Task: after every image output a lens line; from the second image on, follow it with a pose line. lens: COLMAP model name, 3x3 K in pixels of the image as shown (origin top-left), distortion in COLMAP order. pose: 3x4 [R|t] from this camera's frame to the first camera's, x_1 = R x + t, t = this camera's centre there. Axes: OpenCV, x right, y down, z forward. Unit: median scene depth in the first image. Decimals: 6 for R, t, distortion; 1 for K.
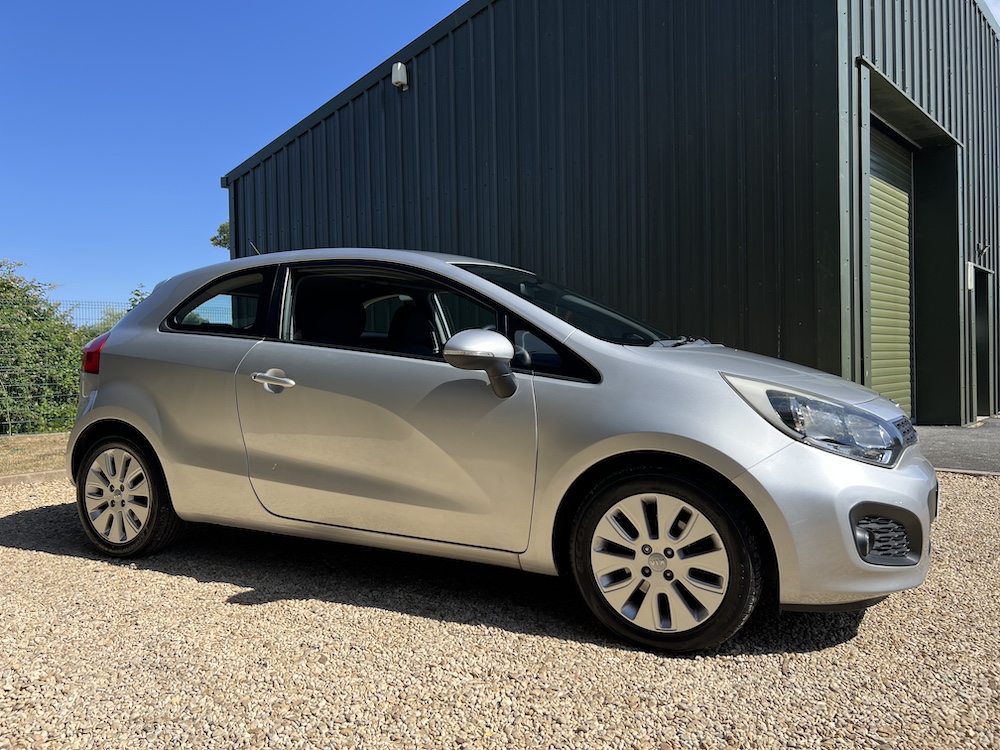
lens RADIAL K [[746.2, 0, 484.0], [0, 746.2, 374.8], [0, 0, 1]] dist [0.047414, -0.058083]
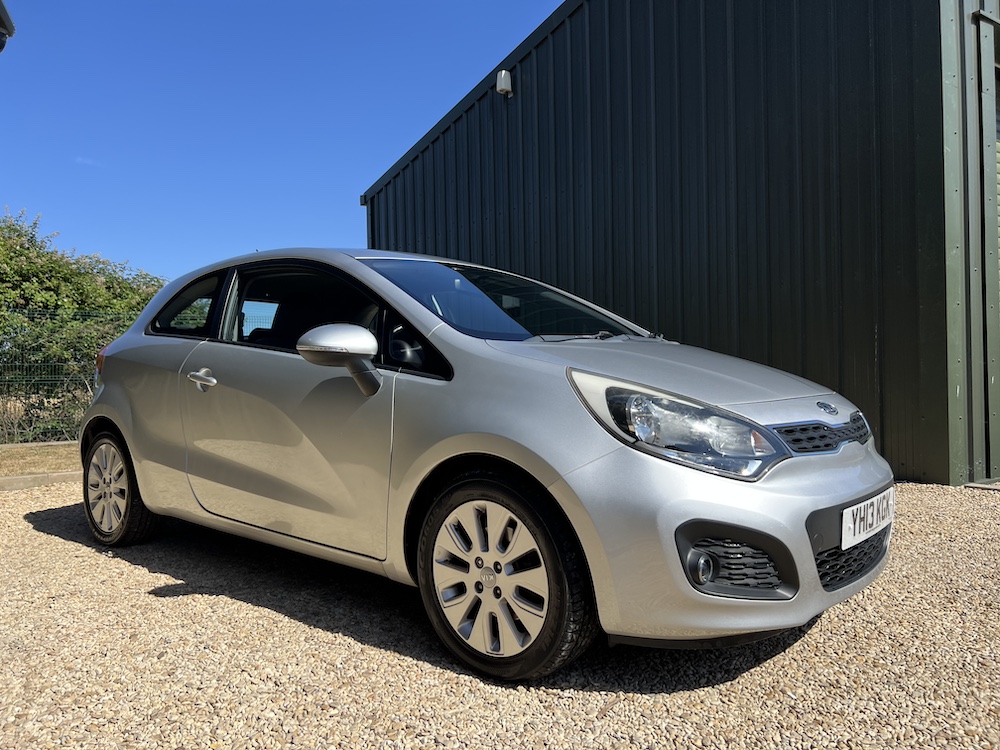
lens RADIAL K [[746.2, 0, 484.0], [0, 746.2, 374.8], [0, 0, 1]] dist [0.047414, -0.058083]
pose [[0.972802, 0.000185, -0.231638, 0.393302], [-0.003334, 0.999907, -0.013203, 0.016249], [0.231614, 0.013617, 0.972712, 0.106944]]
